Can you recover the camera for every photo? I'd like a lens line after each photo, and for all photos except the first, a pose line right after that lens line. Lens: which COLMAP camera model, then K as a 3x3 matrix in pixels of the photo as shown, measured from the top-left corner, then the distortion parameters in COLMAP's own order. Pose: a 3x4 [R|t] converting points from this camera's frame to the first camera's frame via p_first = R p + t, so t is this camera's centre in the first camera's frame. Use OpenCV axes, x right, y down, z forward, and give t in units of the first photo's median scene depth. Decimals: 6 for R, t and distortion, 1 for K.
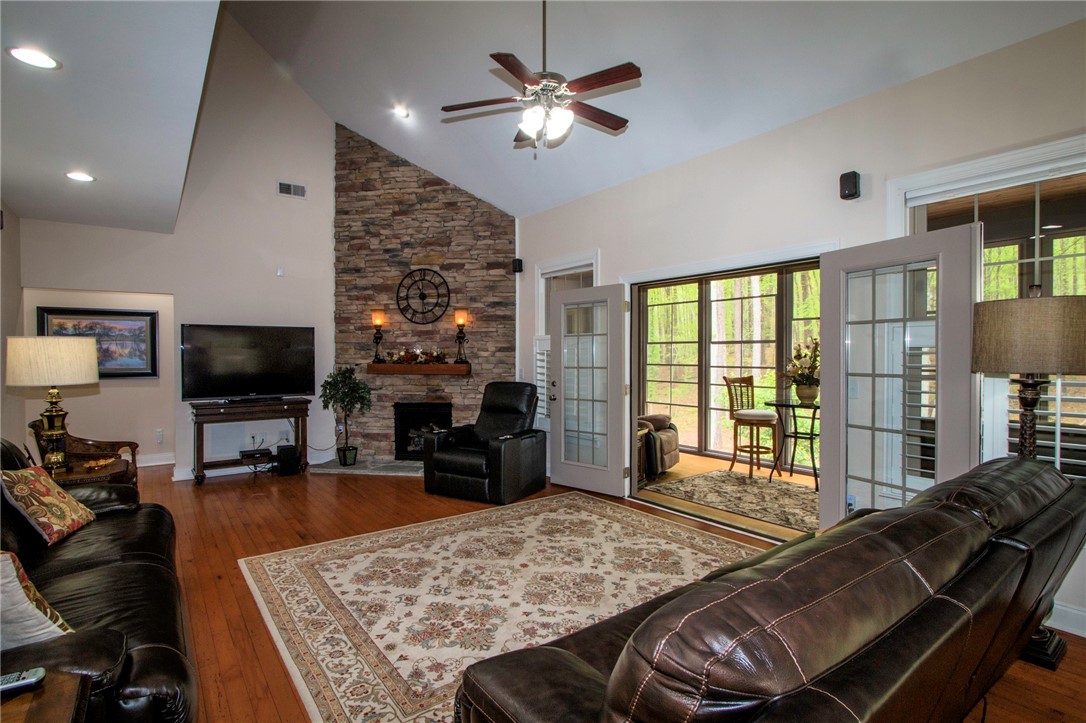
lens RADIAL K [[531.8, 0, 523.0], [0, 531.8, 359.1], [0, 0, 1]] dist [-0.002218, 0.000193]
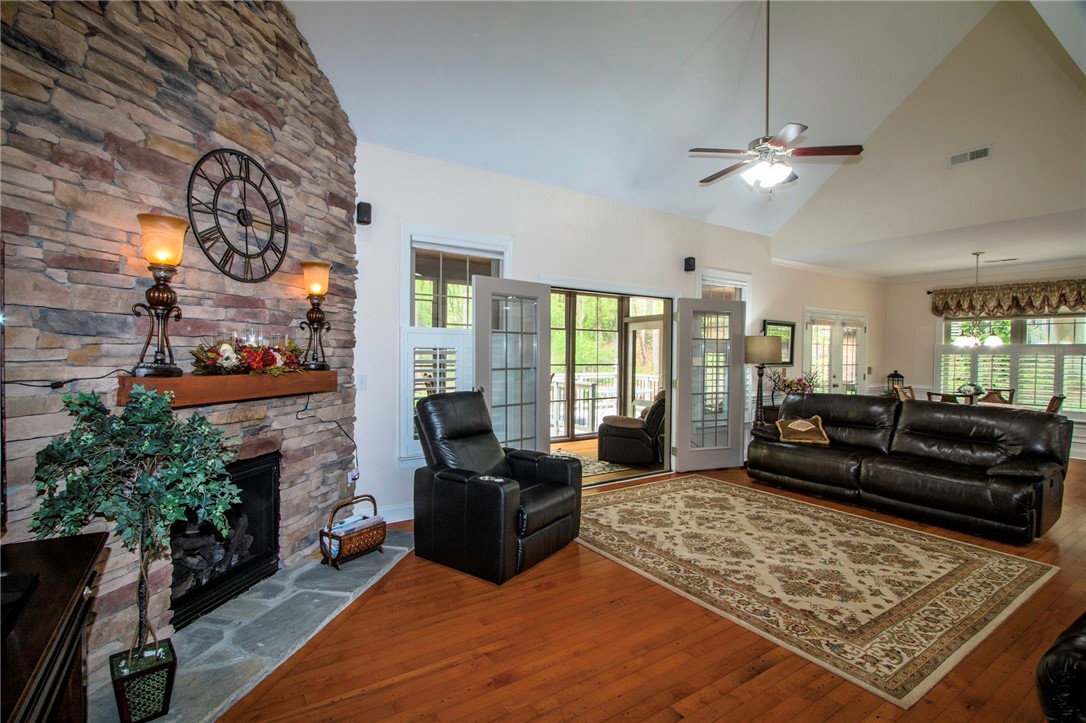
lens RADIAL K [[503.5, 0, 536.3], [0, 503.5, 361.7], [0, 0, 1]] dist [-0.016987, 0.000852]
pose [[0.037884, -0.013831, 0.999186, -1.037549], [-0.001681, 0.999902, 0.013905, -0.011232], [-0.999281, -0.002207, 0.037857, 1.316488]]
